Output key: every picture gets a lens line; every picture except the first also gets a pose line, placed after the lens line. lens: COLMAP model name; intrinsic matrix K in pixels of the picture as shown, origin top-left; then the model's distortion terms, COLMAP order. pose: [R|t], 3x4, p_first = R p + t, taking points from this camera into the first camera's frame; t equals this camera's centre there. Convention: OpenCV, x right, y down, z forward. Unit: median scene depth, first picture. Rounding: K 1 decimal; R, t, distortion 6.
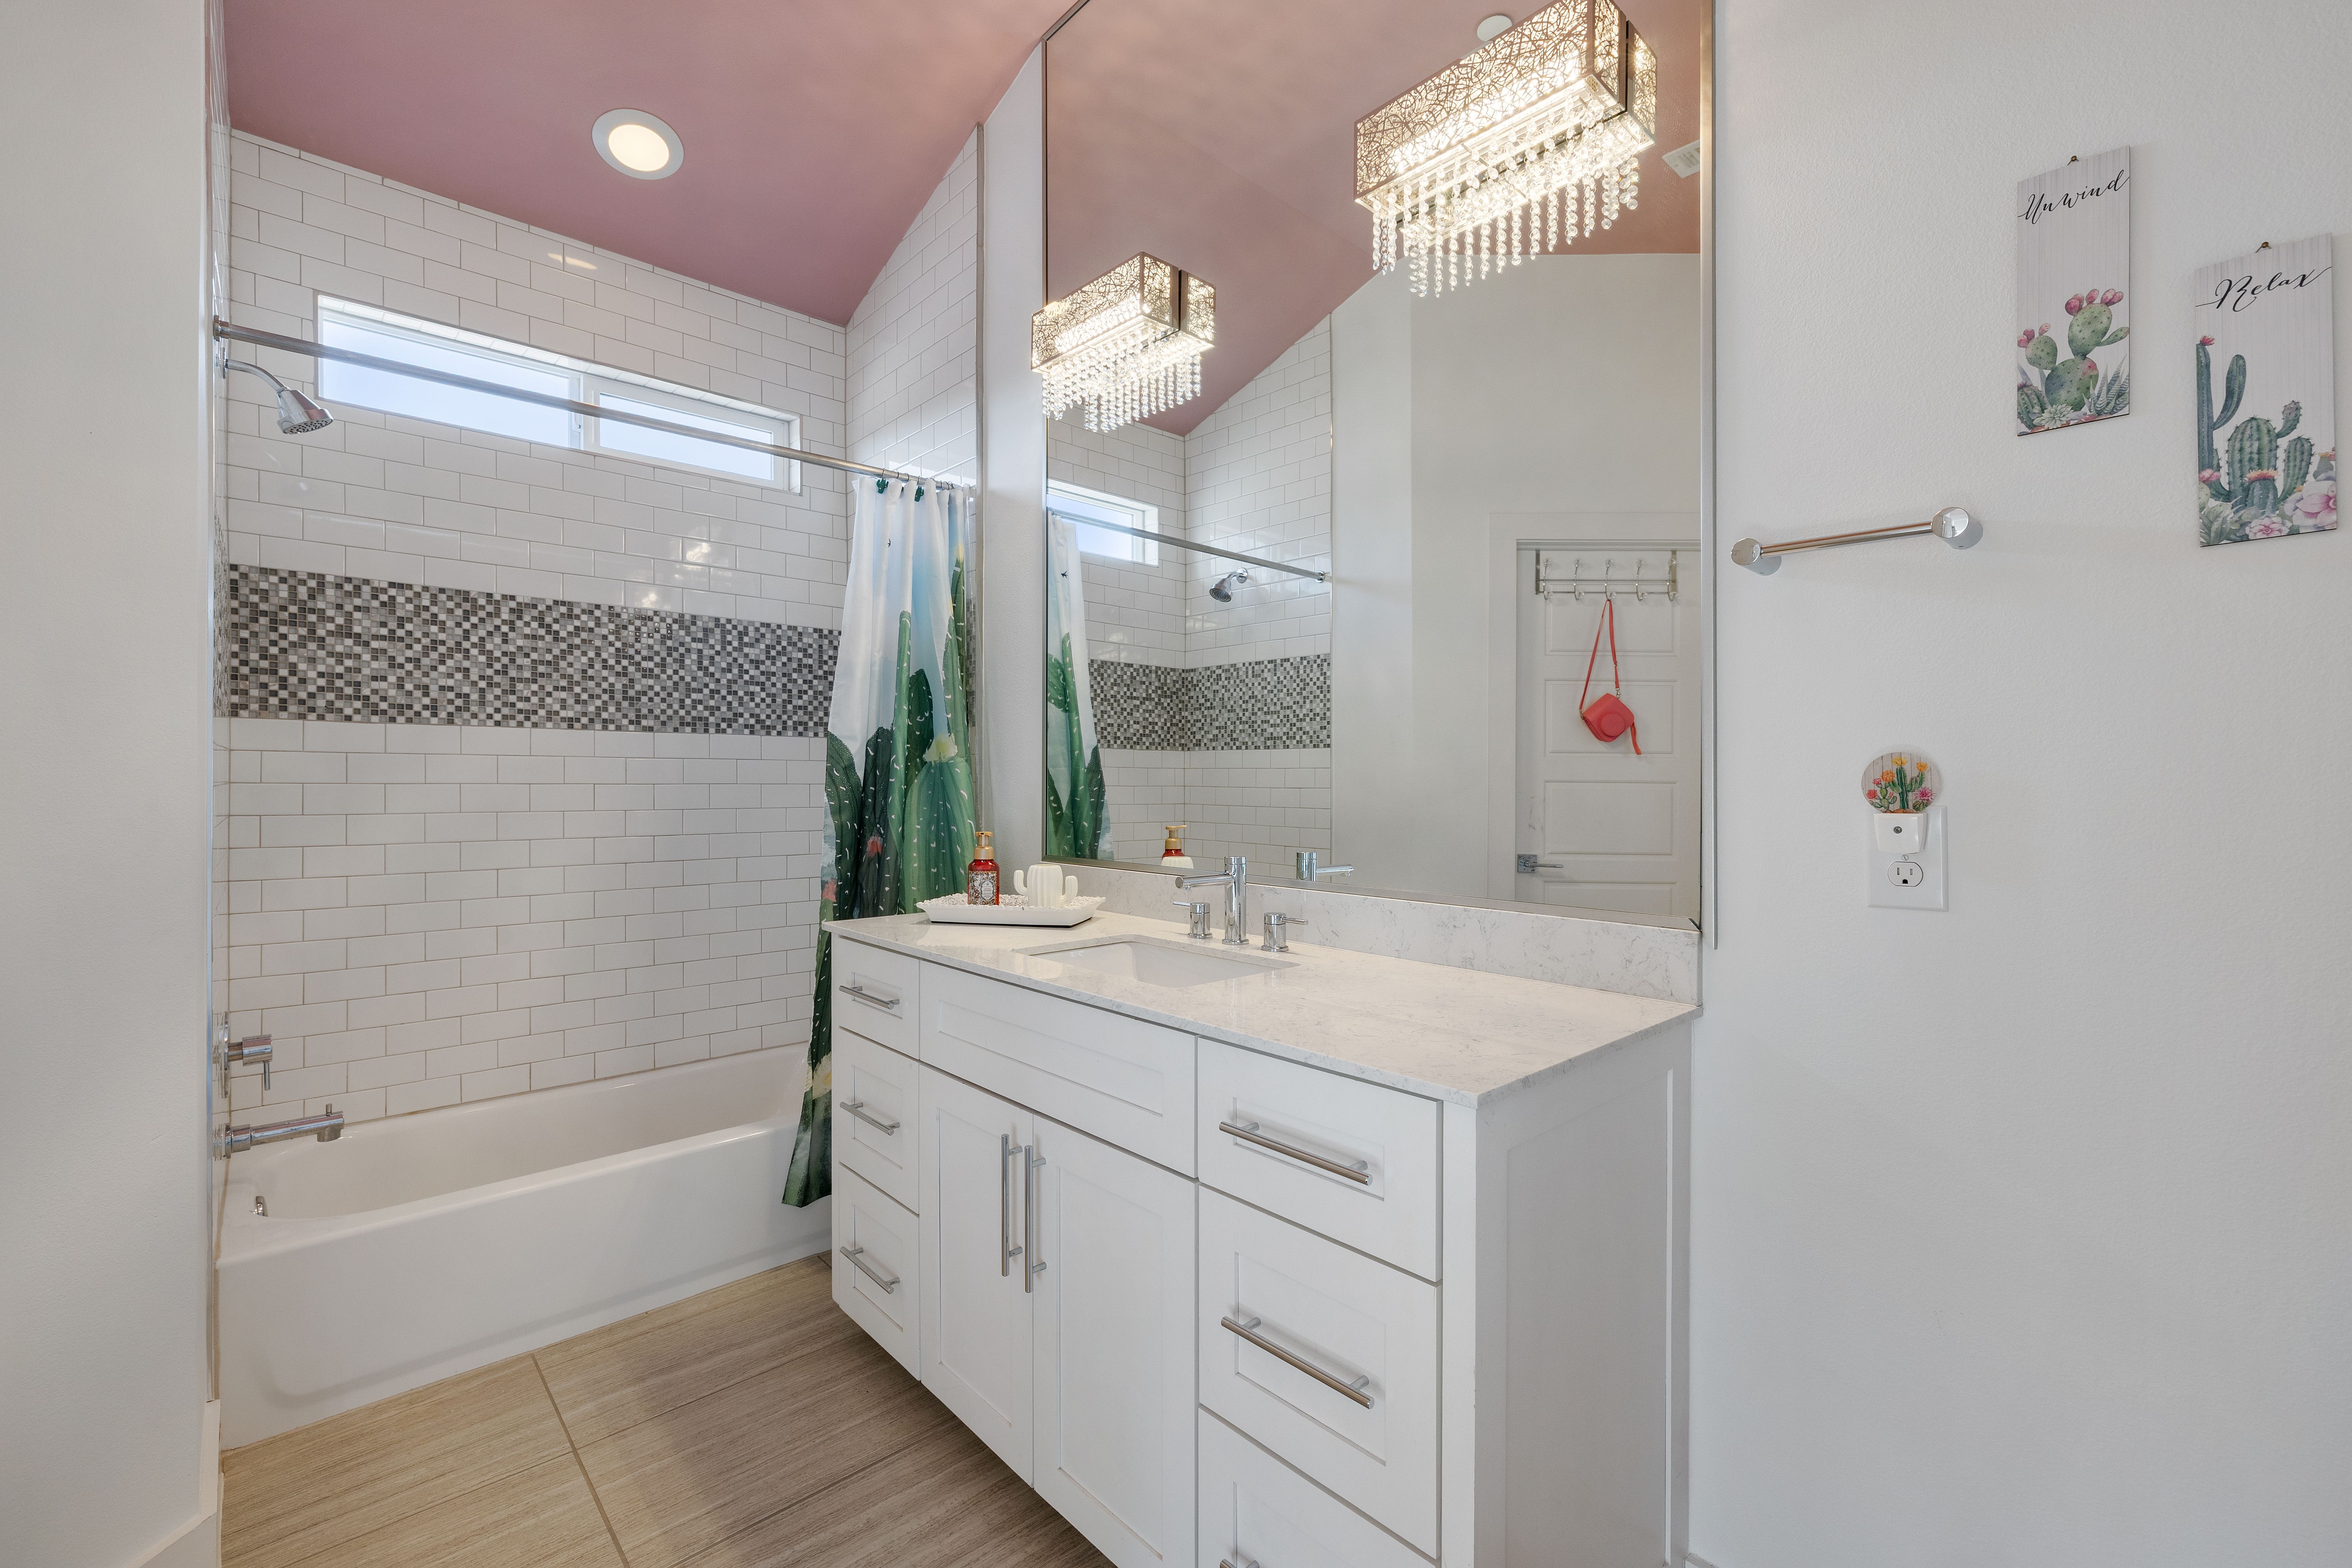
lens RADIAL K [[990.7, 0, 1174.7], [0, 990.7, 782.7], [0, 0, 1]] dist [0.003569, 0.000482]
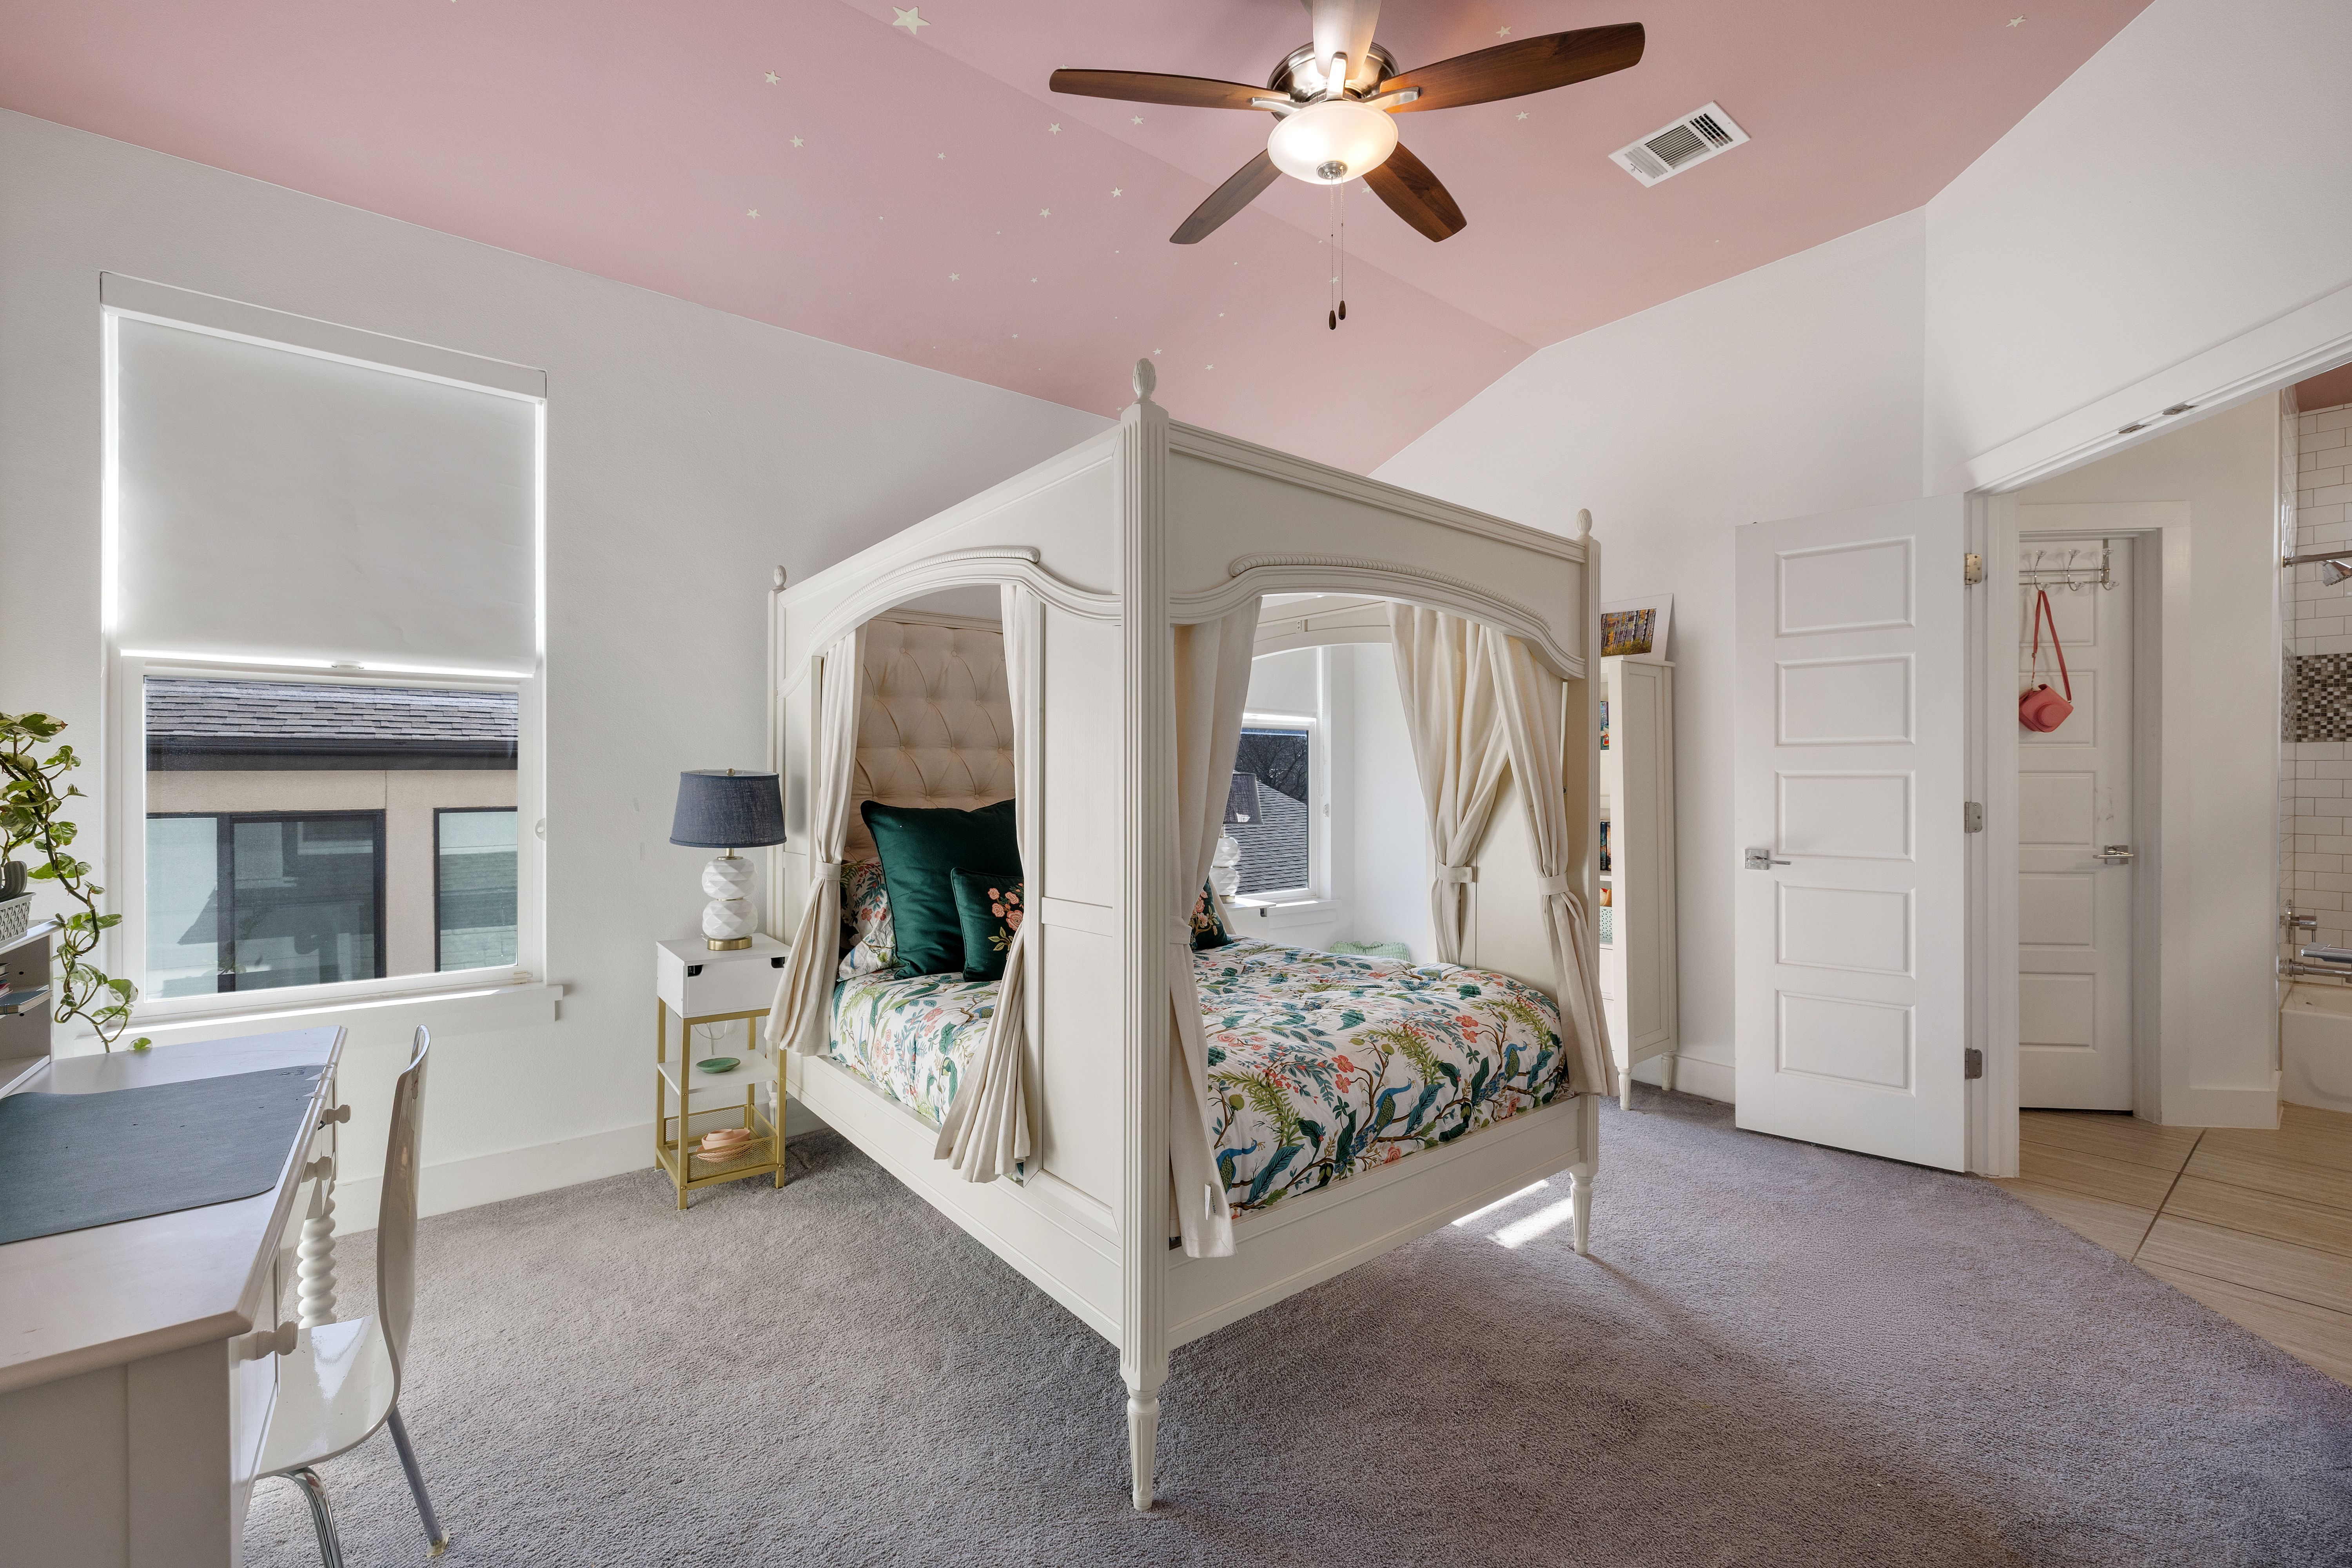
lens RADIAL K [[990.7, 0, 1176.0], [0, 990.7, 787.4], [0, 0, 1]] dist [0.003569, 0.000482]
pose [[-0.063778, -0.000760, -0.997964, 0.950558], [-0.004620, 0.999989, -0.000466, 0.025088], [0.997953, 0.004581, -0.063781, -0.881879]]
